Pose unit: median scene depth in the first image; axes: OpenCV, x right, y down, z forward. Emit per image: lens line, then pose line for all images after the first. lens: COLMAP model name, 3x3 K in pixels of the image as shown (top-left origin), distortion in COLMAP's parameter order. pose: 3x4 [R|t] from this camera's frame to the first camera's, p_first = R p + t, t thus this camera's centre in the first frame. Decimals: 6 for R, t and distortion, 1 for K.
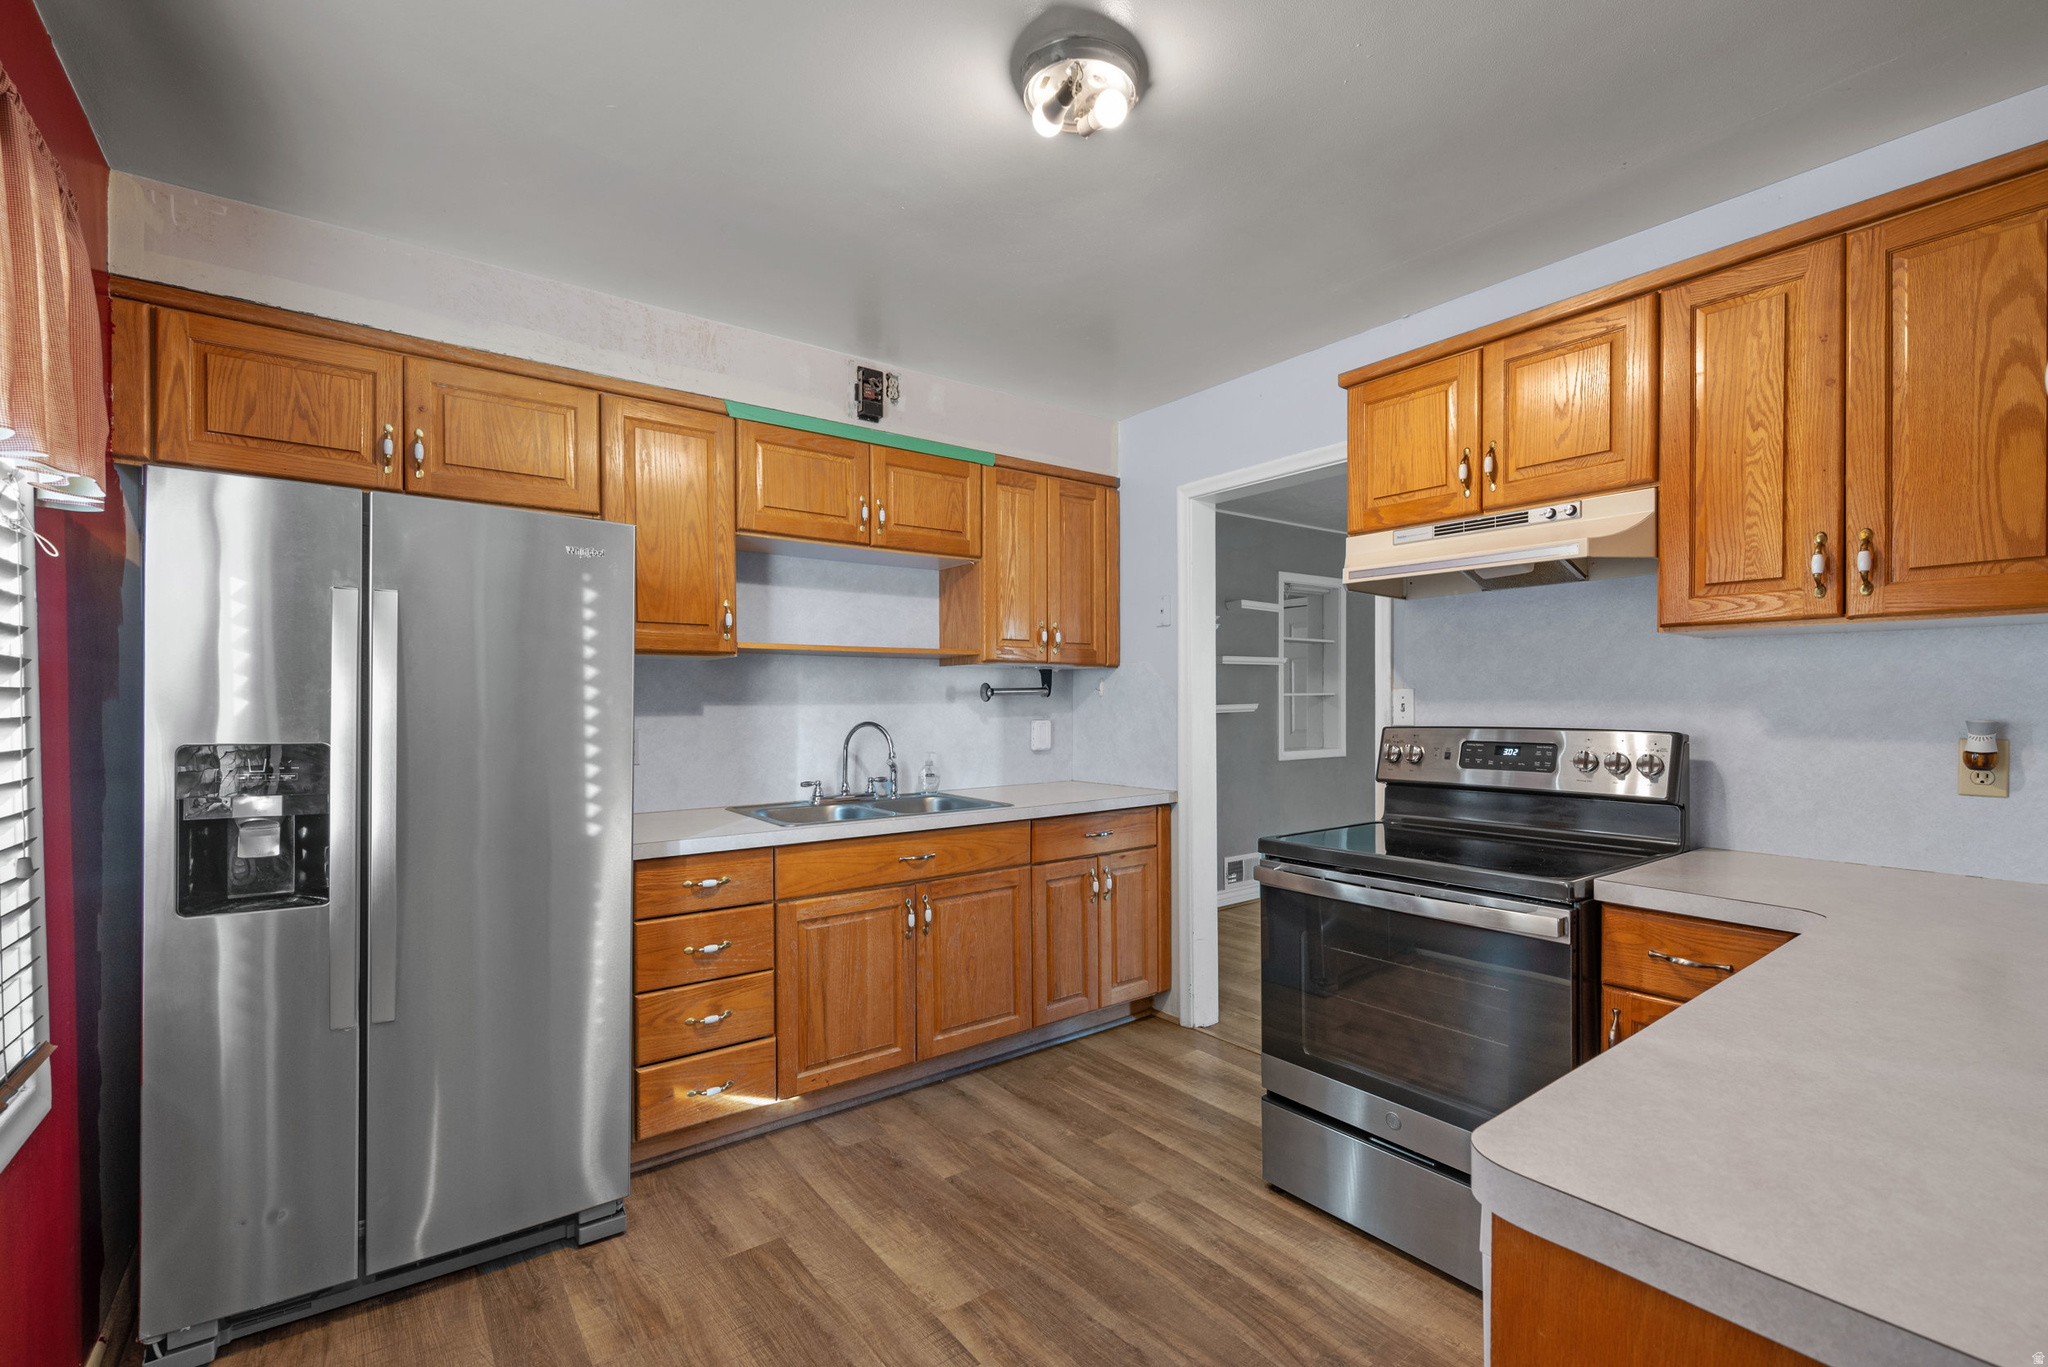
lens RADIAL K [[887.3, 0, 1023.7], [0, 887.3, 702.9], [0, 0, 1]] dist [0.000702, -0.000325]
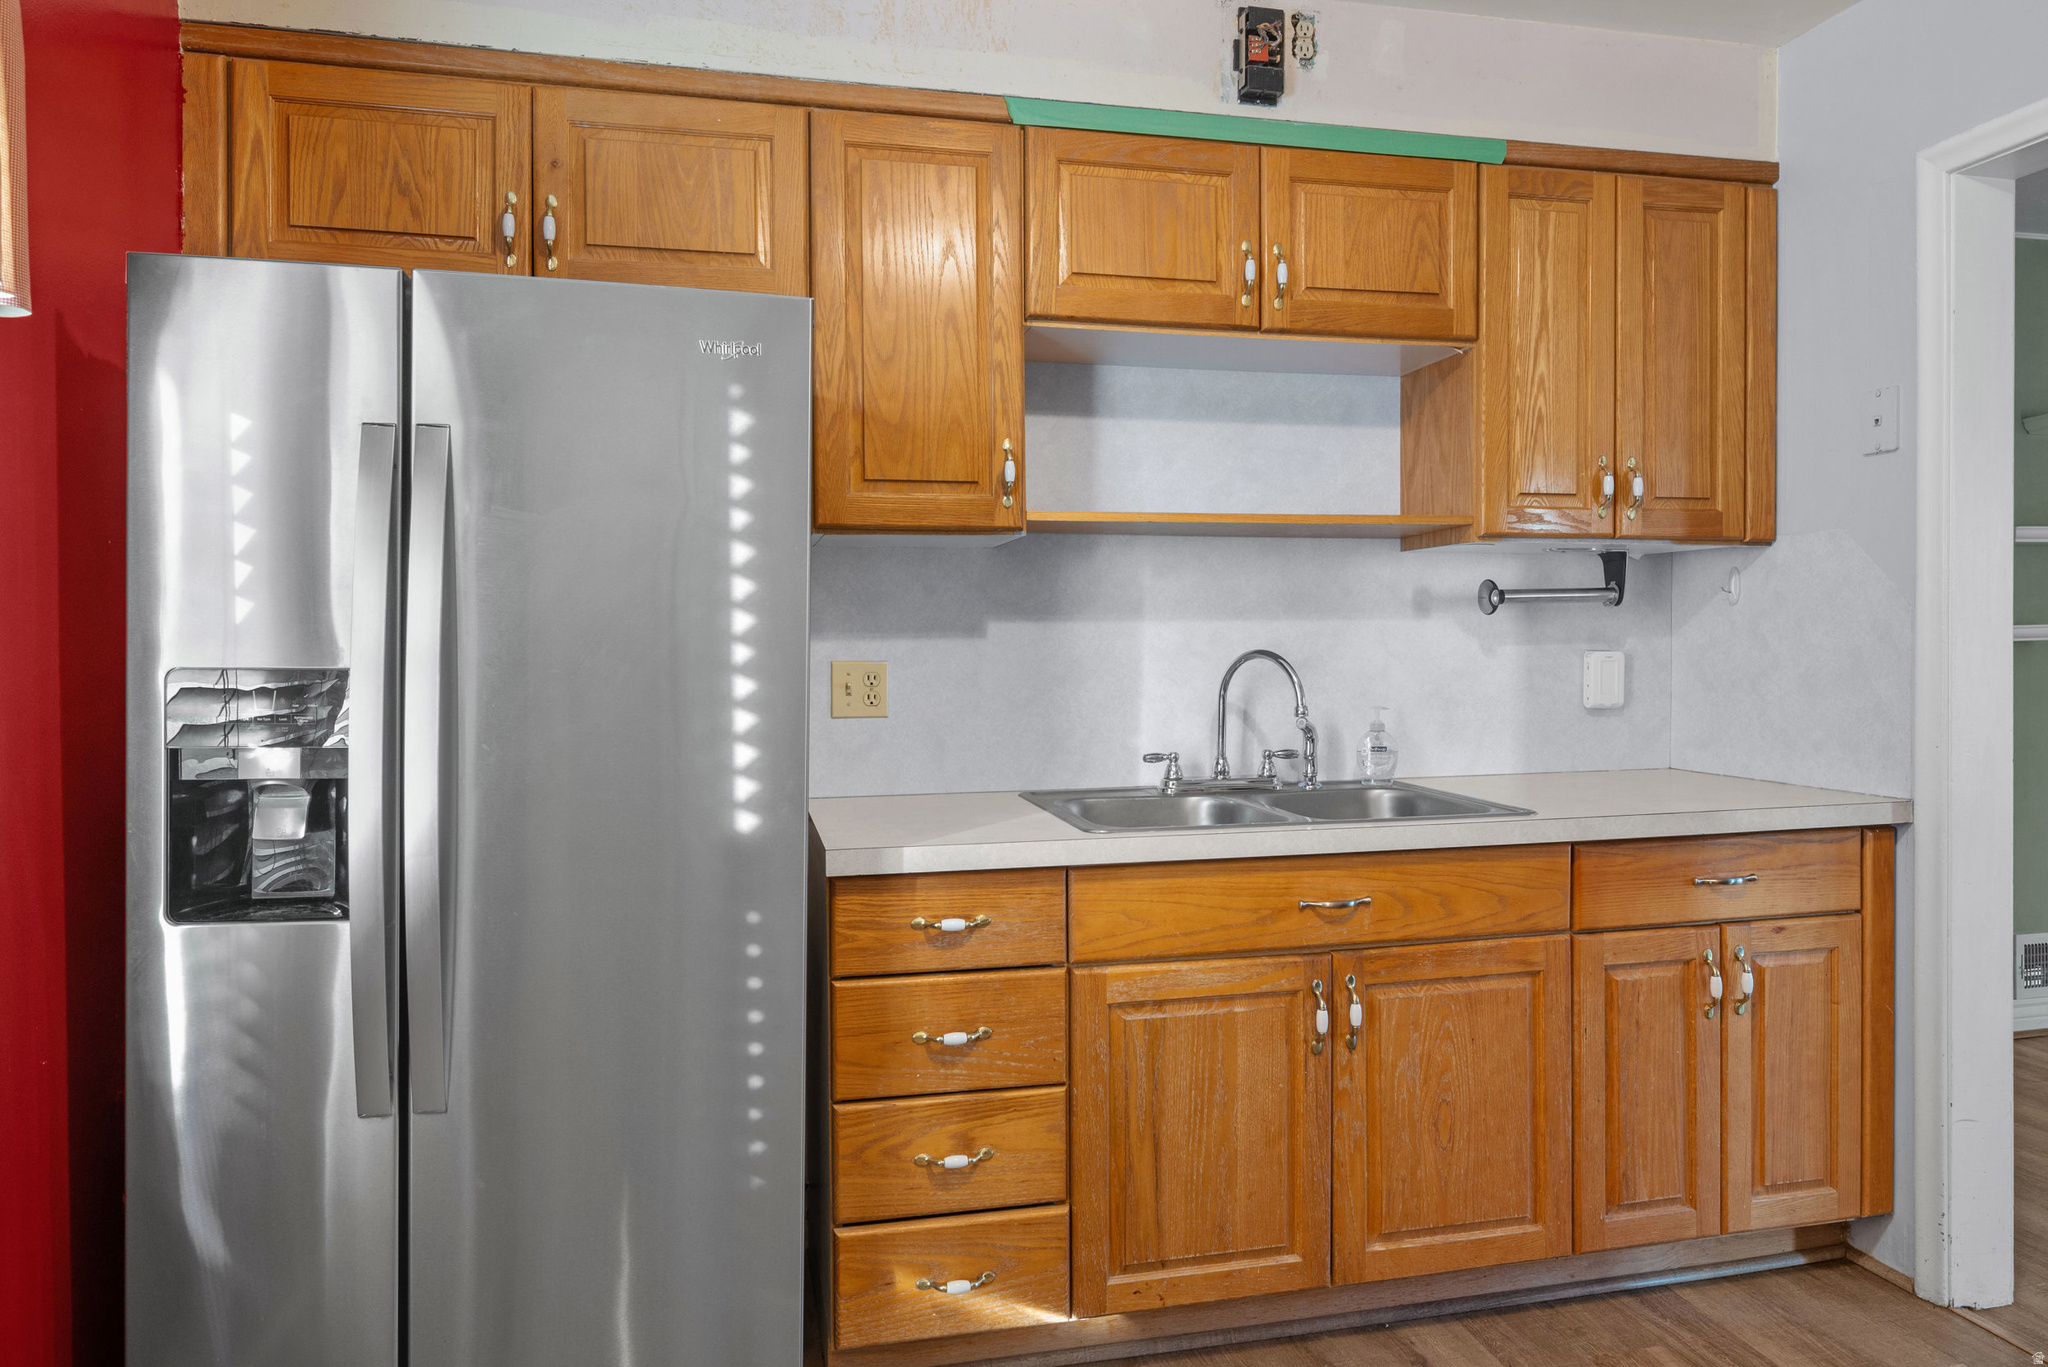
lens RADIAL K [[1310.9, 0, 1030.8], [0, 1310.9, 662.3], [0, 0, 1]] dist [-0.004557, 0.000806]
pose [[0.917104, 0.004582, -0.398622, 0.023030], [0.001983, 0.999869, 0.016055, 0.016850], [0.398644, -0.015515, 0.916975, 0.202960]]
